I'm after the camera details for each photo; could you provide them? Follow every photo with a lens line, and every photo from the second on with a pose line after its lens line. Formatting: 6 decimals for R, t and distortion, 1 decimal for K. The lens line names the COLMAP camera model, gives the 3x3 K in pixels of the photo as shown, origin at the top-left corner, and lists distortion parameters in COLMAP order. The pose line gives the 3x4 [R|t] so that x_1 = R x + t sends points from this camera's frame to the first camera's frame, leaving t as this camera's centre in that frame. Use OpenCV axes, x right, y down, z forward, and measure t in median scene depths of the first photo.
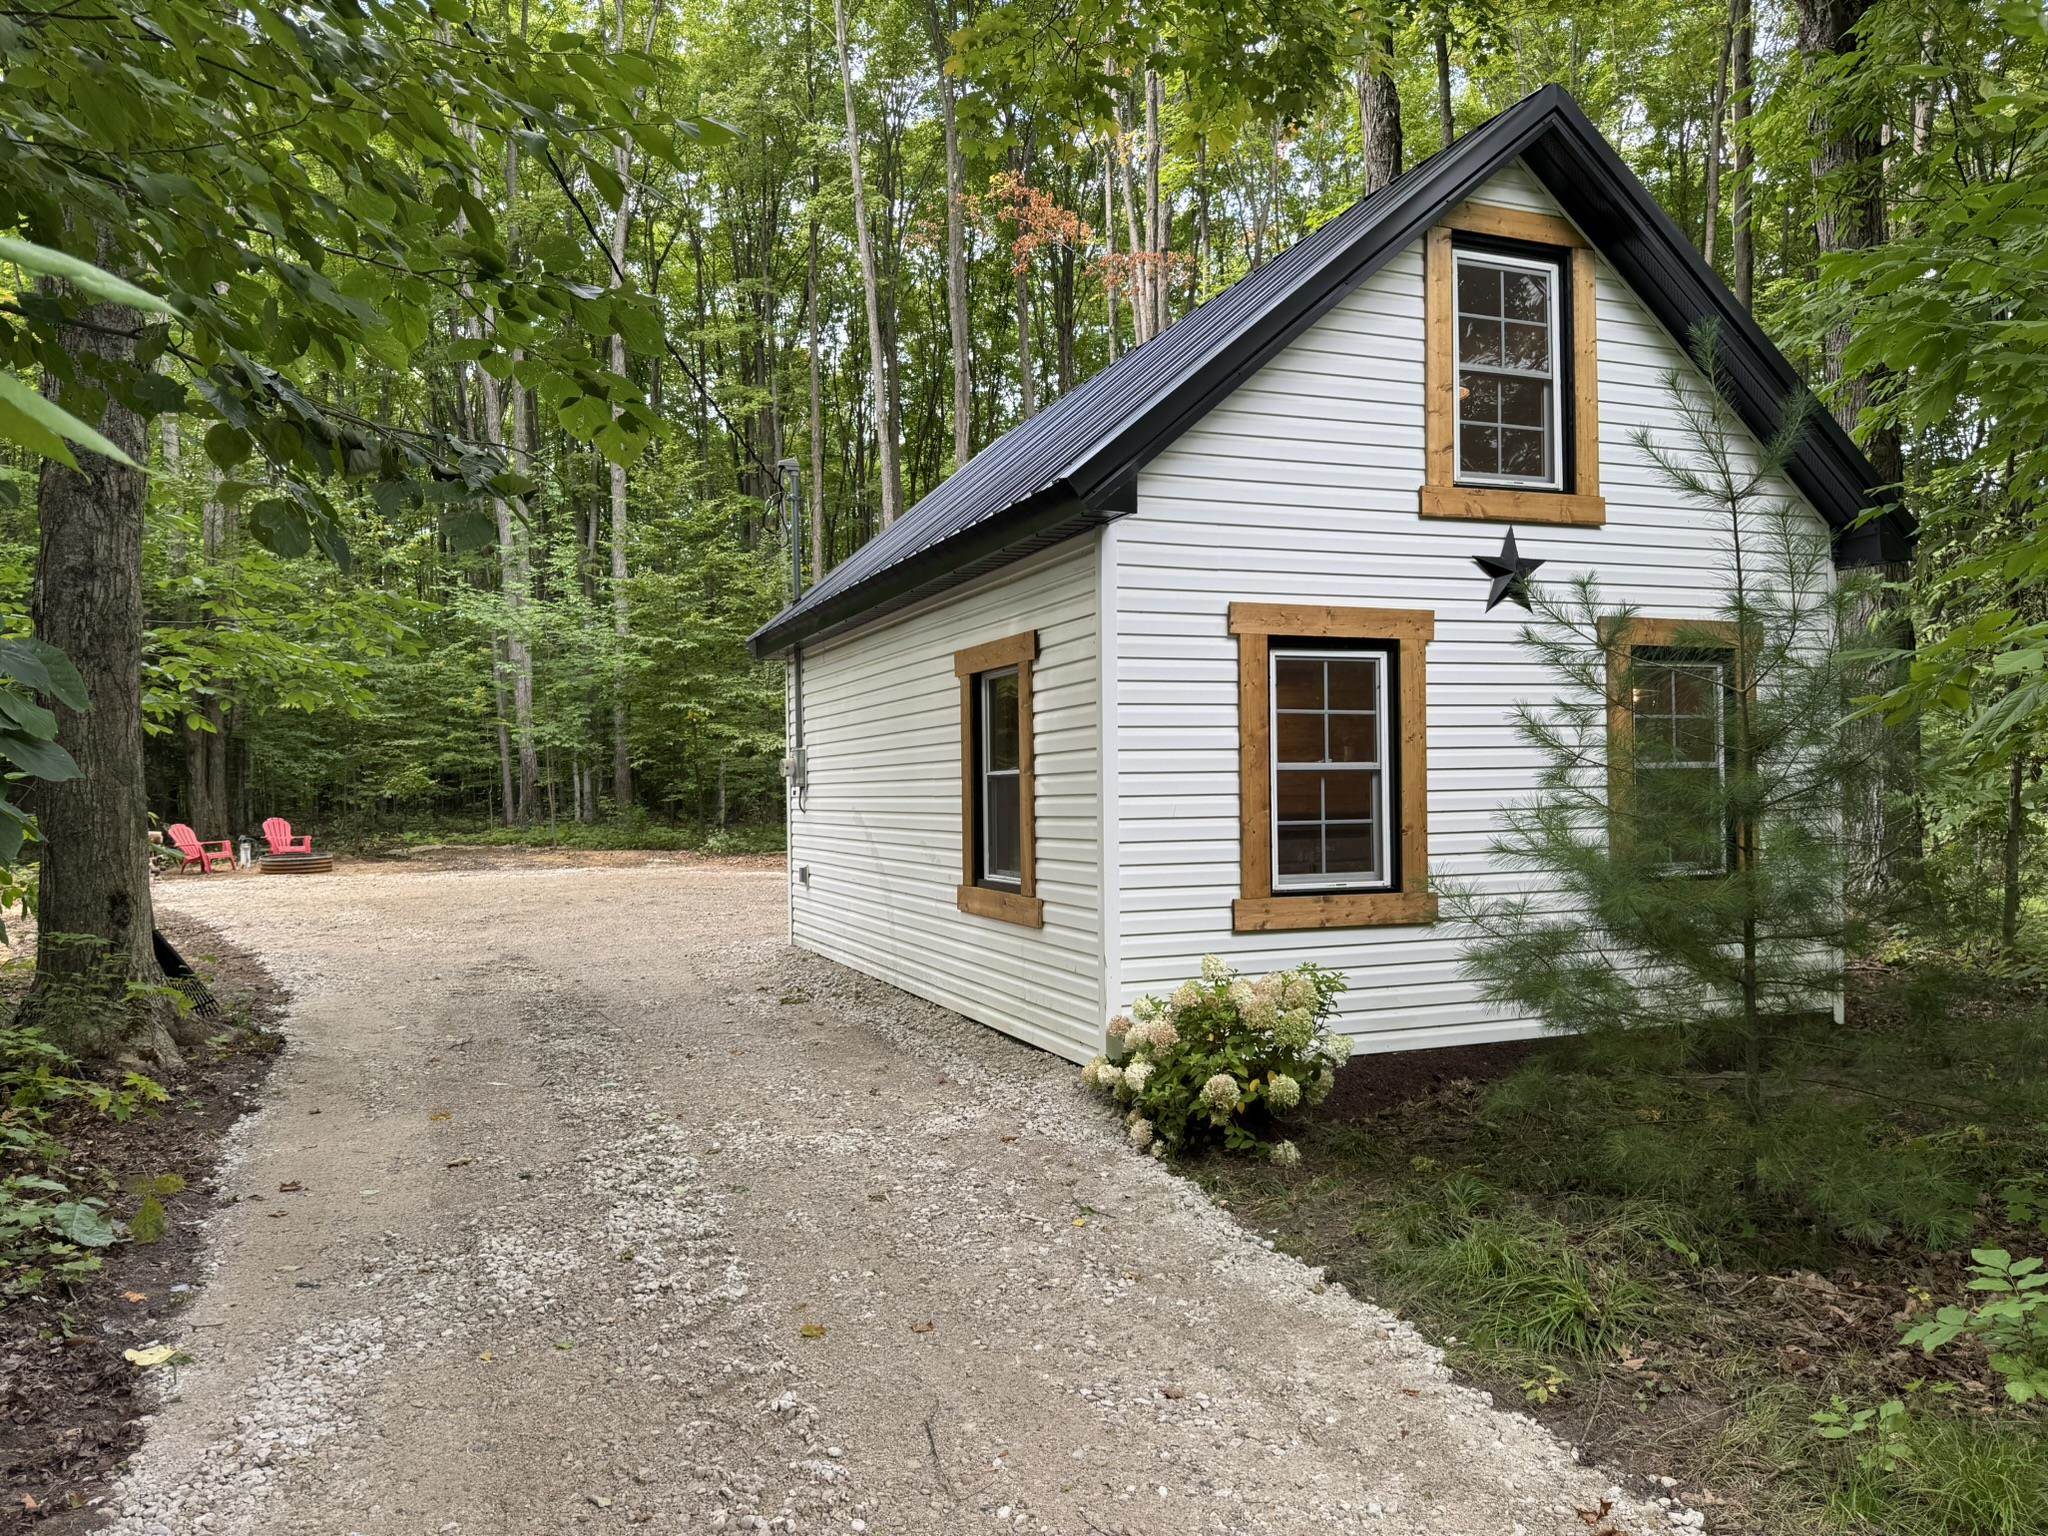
lens RADIAL K [[1440.8, 0, 1018.2], [0, 1440.8, 781.6], [0, 0, 1]] dist [0.056786, -0.003054]
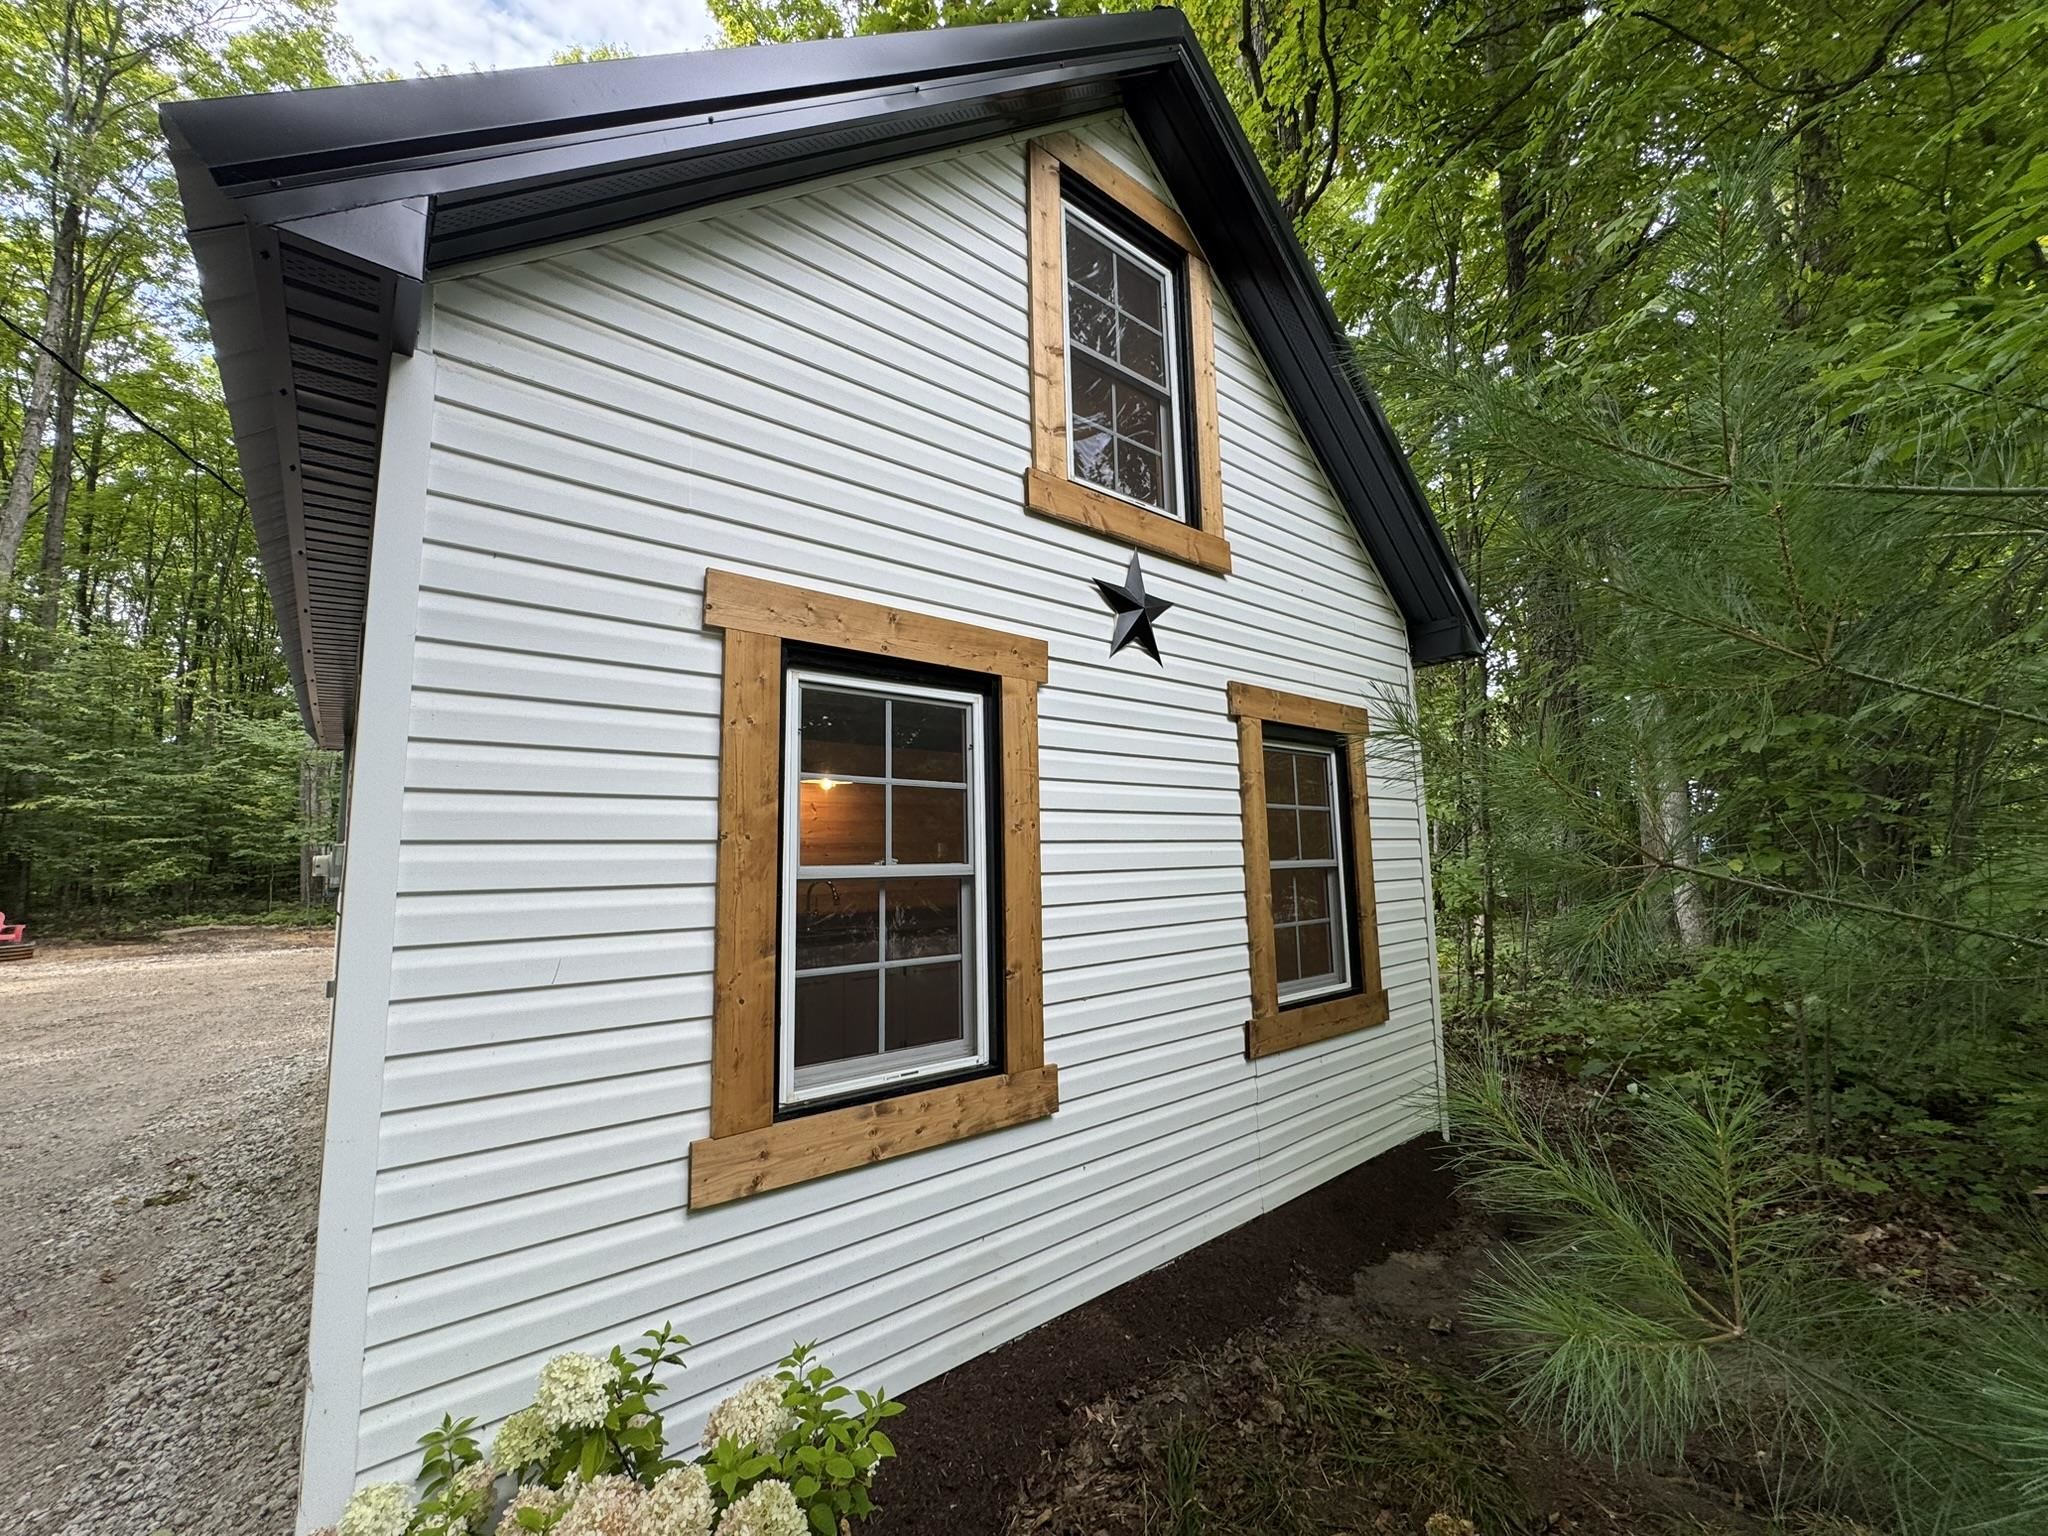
lens RADIAL K [[820.6, 0, 1019.6], [0, 820.6, 768.0], [0, 0, 1]] dist [0.001215, 0.000006]
pose [[0.952272, 0.029559, 0.303817, 0.158258], [0.006644, 0.993058, -0.117441, -0.012550], [-0.305179, 0.113854, 0.945464, 0.645094]]
